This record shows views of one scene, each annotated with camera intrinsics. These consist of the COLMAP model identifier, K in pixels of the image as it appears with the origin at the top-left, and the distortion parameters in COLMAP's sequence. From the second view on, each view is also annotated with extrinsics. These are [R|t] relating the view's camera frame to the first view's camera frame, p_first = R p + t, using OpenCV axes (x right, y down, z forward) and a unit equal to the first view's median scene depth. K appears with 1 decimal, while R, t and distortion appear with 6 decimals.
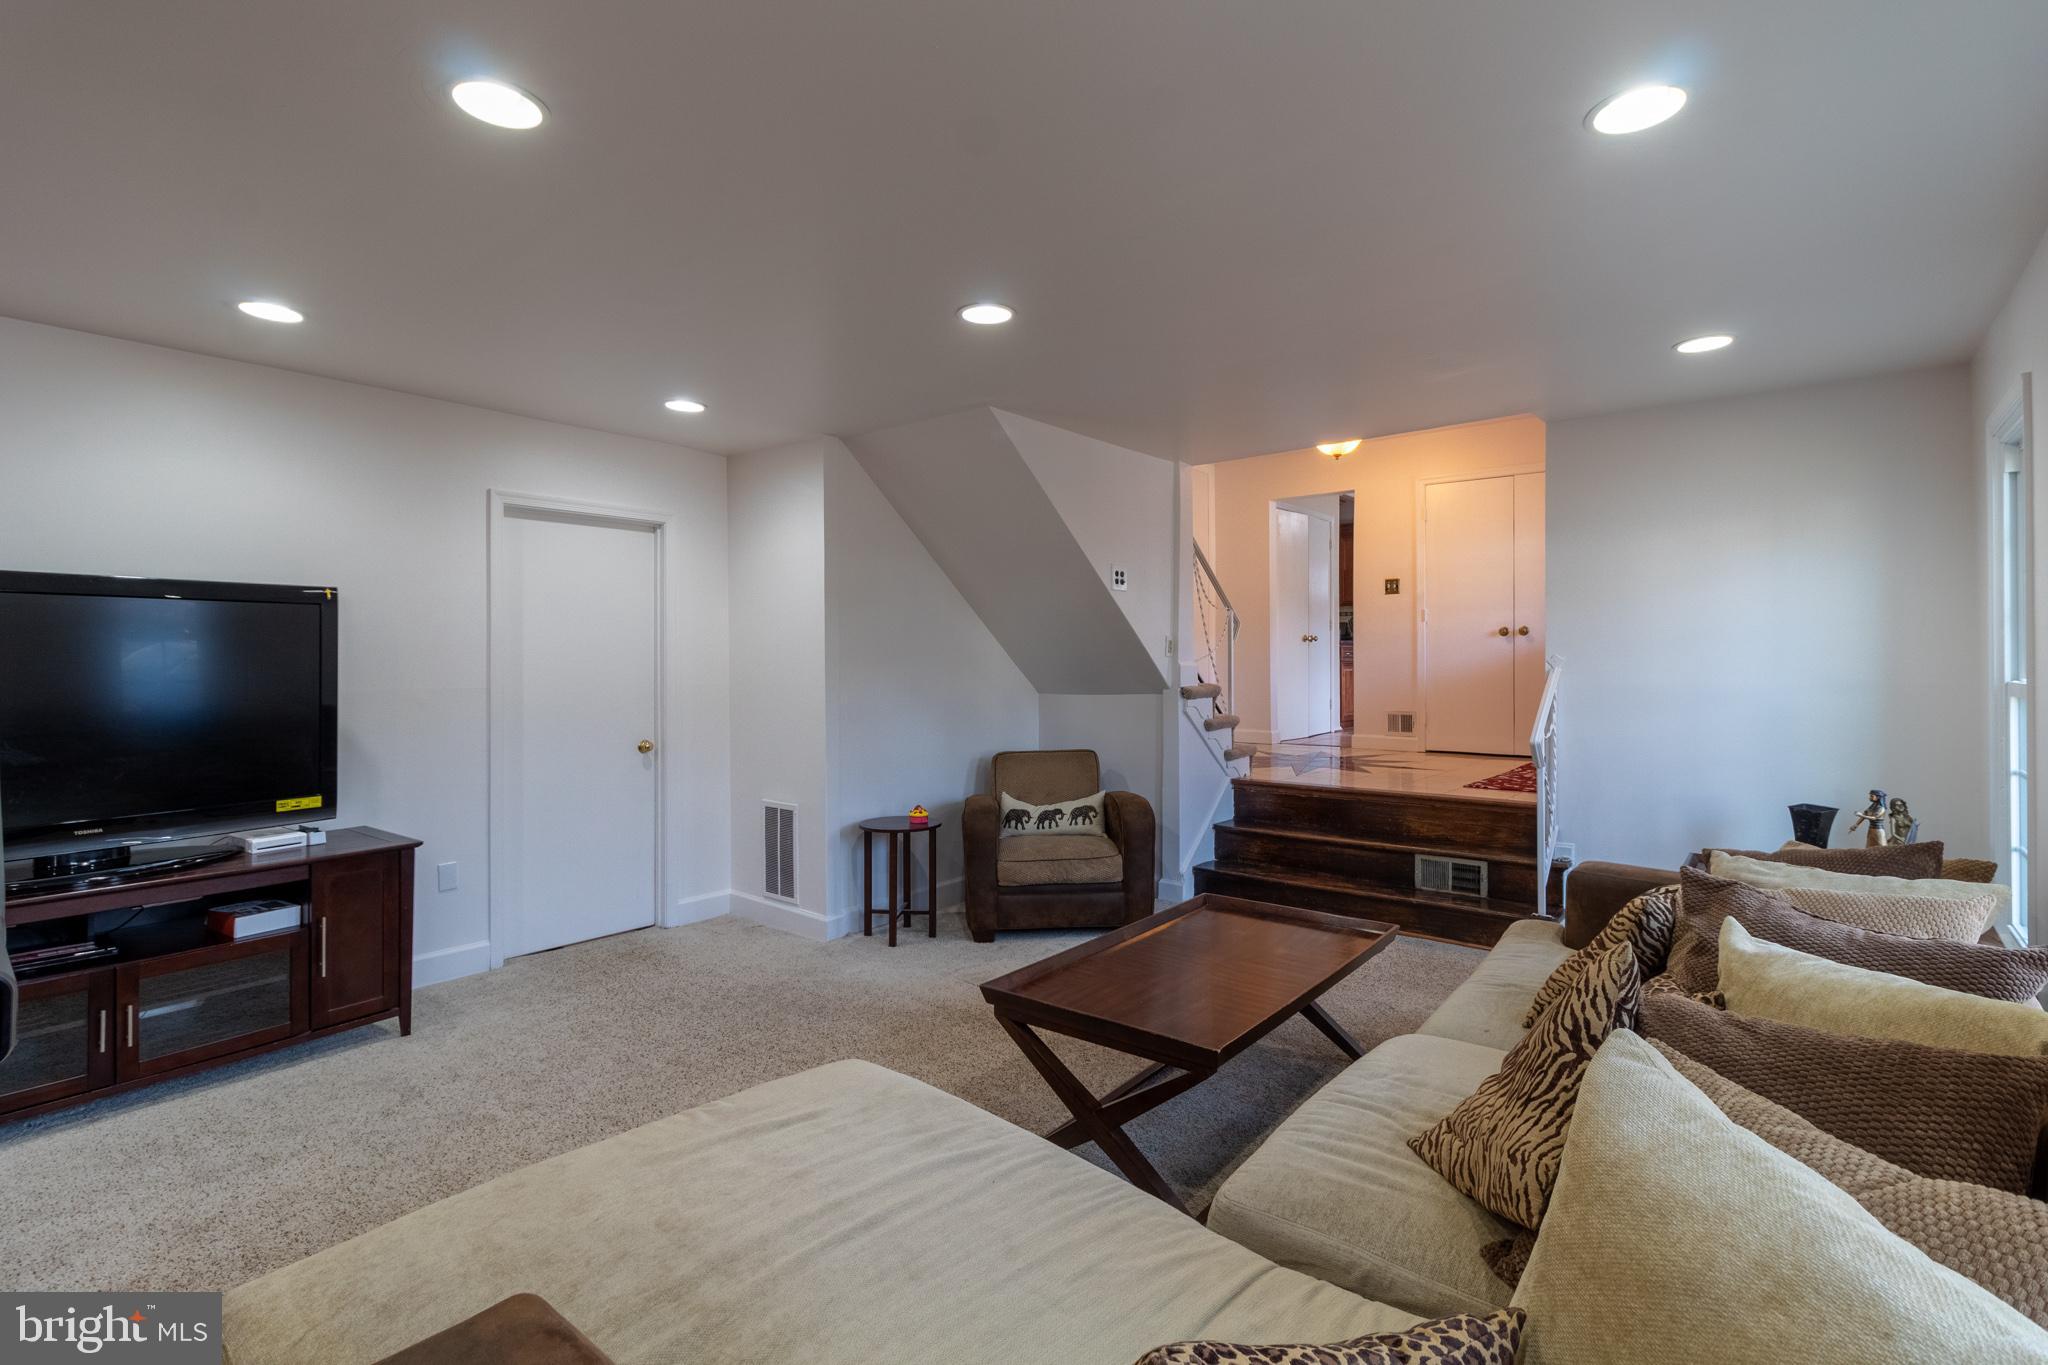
lens RADIAL K [[952.5, 0, 1038.6], [0, 952.5, 664.8], [0, 0, 1]] dist [0.001936, 0.000065]
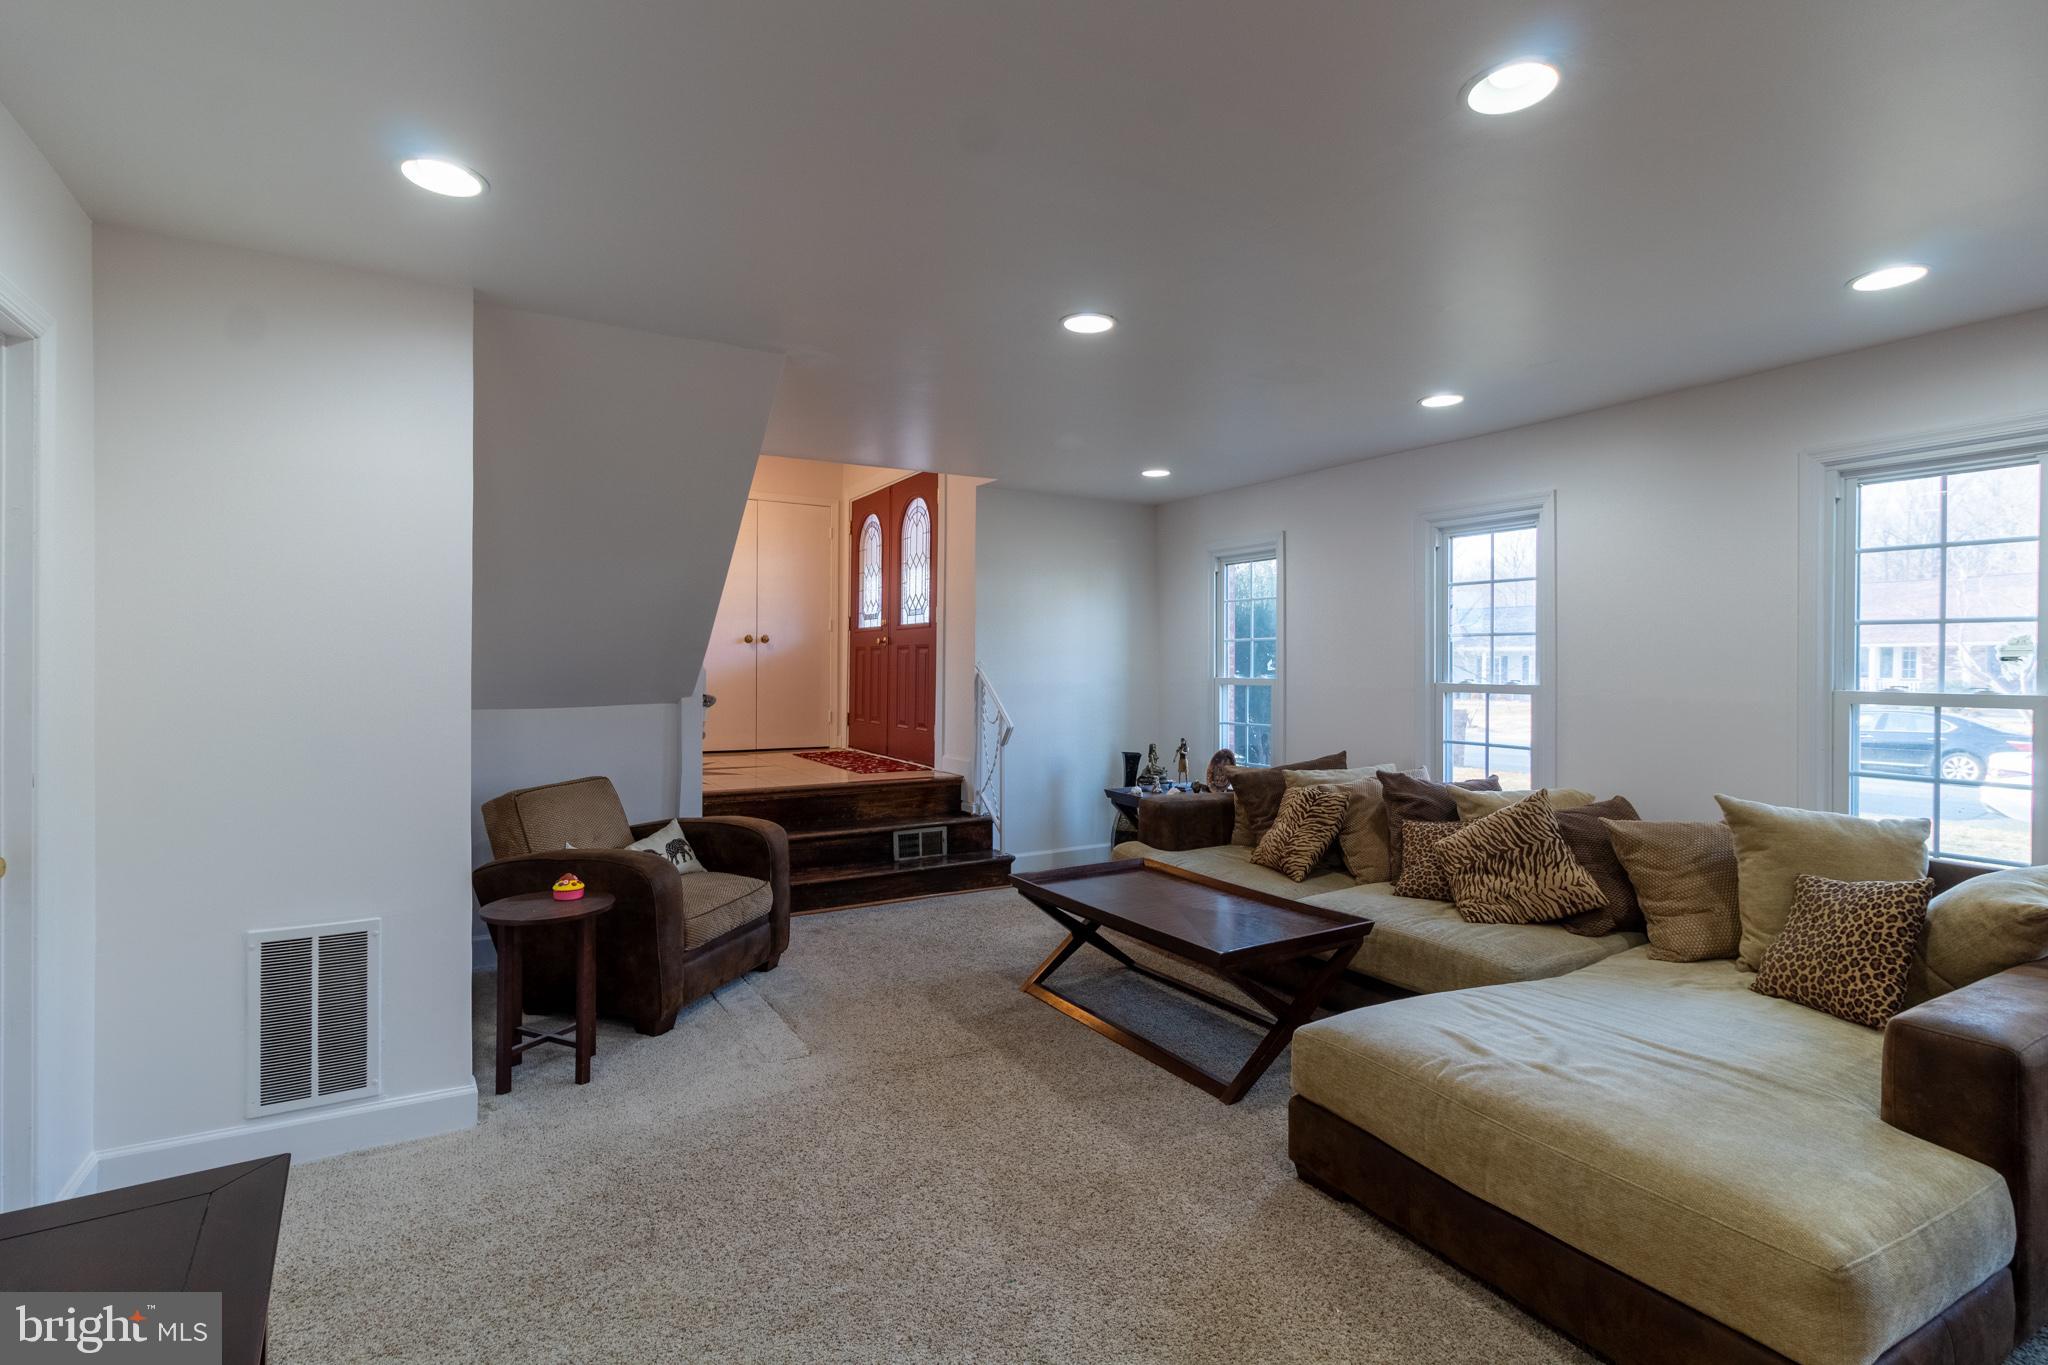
lens RADIAL K [[952.5, 0, 1030.9], [0, 952.5, 679.1], [0, 0, 1]] dist [0.001936, 0.000065]
pose [[0.355204, -0.010508, 0.934730, -0.665160], [-0.001538, 0.999929, 0.011825, -0.002567], [-0.934788, -0.005638, 0.355162, 0.452006]]
